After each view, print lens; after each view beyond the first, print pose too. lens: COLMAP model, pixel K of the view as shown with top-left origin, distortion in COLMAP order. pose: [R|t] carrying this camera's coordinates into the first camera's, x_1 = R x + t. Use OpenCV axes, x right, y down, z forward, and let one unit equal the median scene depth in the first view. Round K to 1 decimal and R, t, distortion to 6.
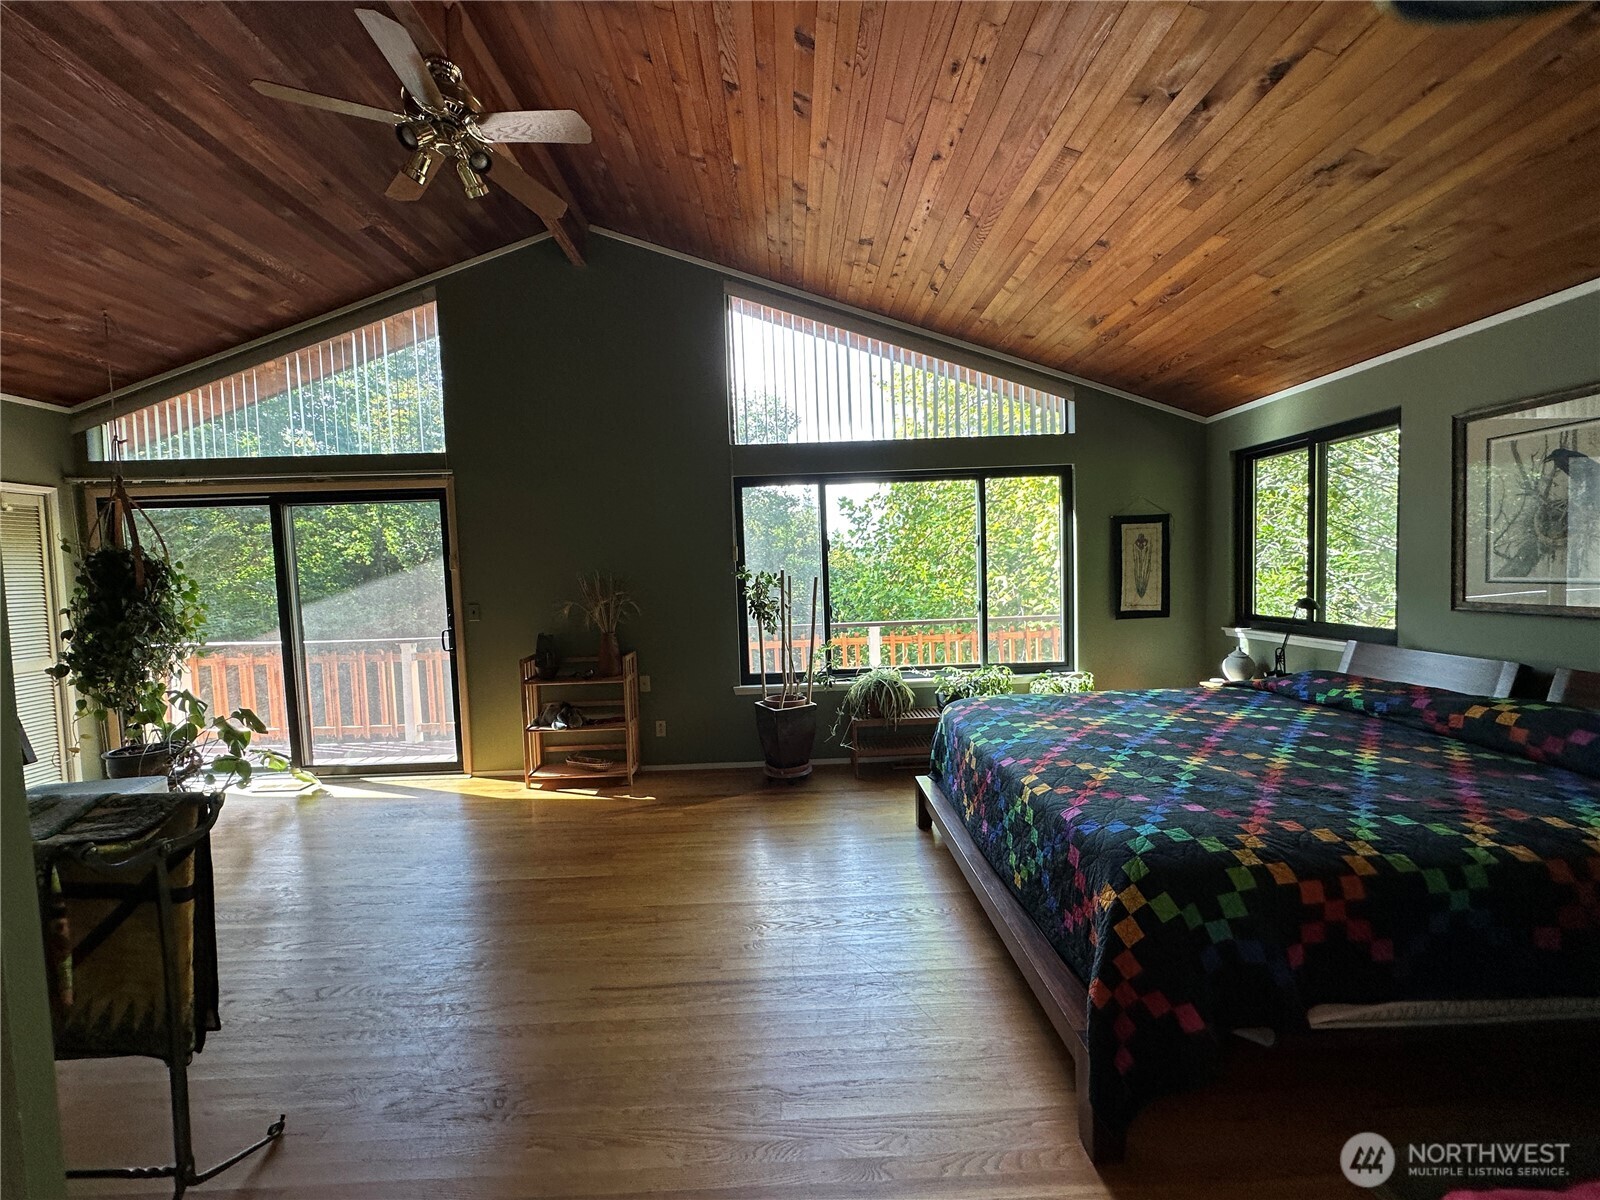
lens RADIAL K [[635.9, 0, 797.4], [0, 635.9, 595.7], [0, 0, 1]] dist [-0.004152, 0.000607]
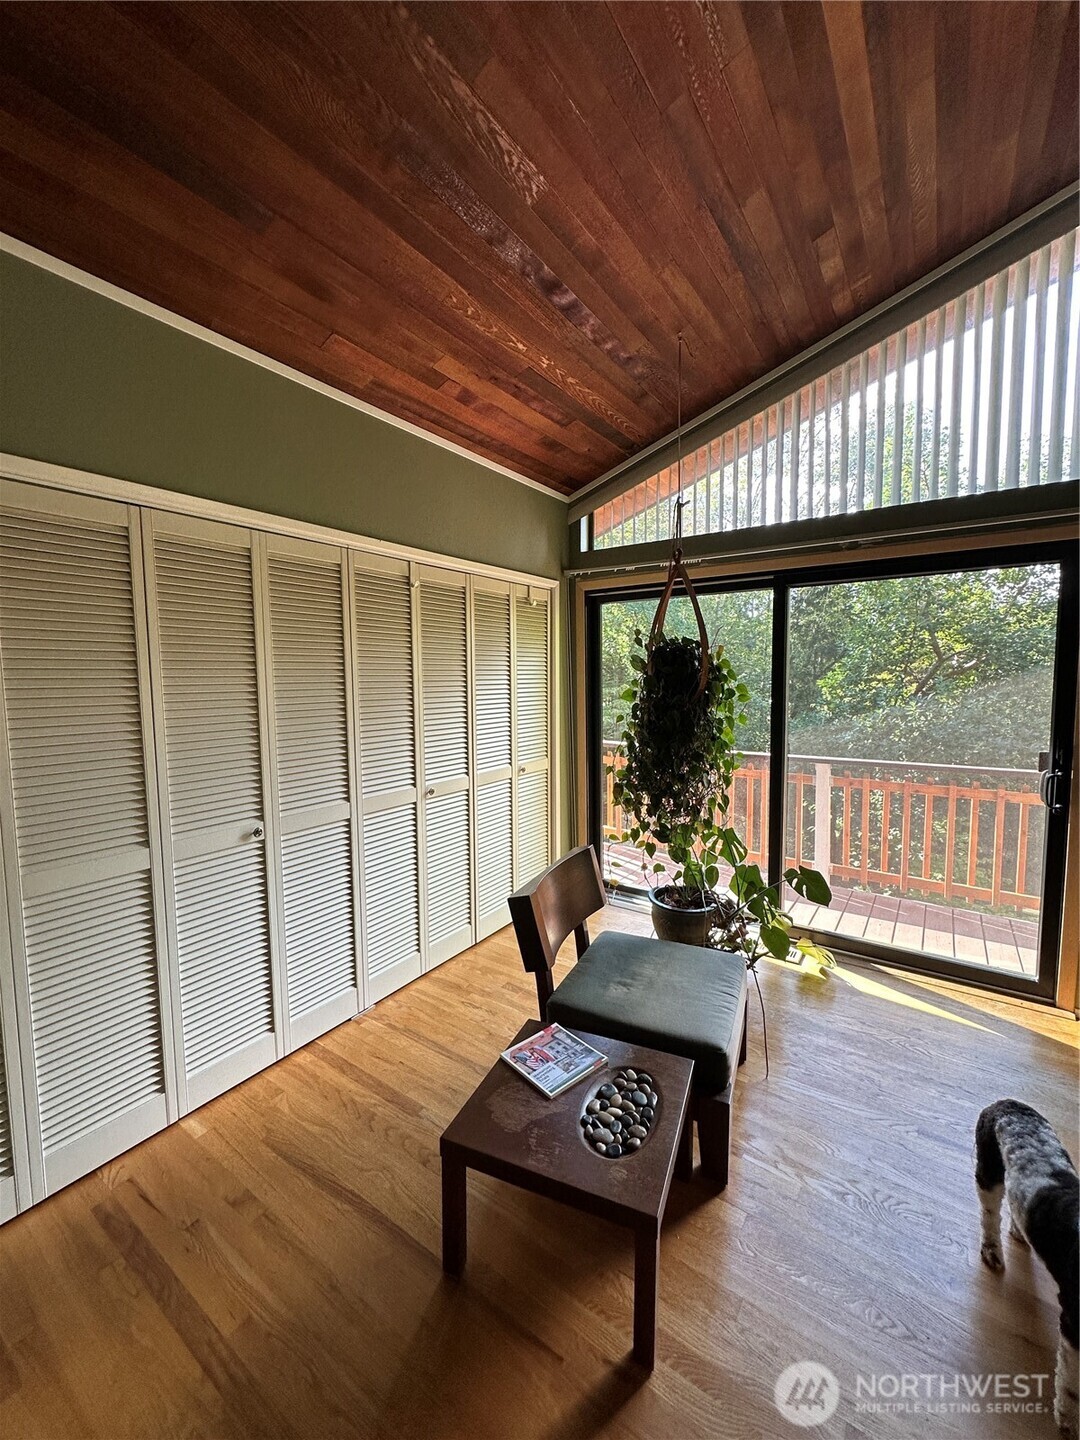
lens RADIAL K [[572.3, 0, 543.1], [0, 572.3, 719.2], [0, 0, 1]] dist [-0.004152, 0.000607]
pose [[0.812695, 0.068103, -0.578695, -0.663814], [-0.044484, 0.997499, 0.054918, -0.008624], [0.580988, -0.018889, 0.813693, 0.274000]]
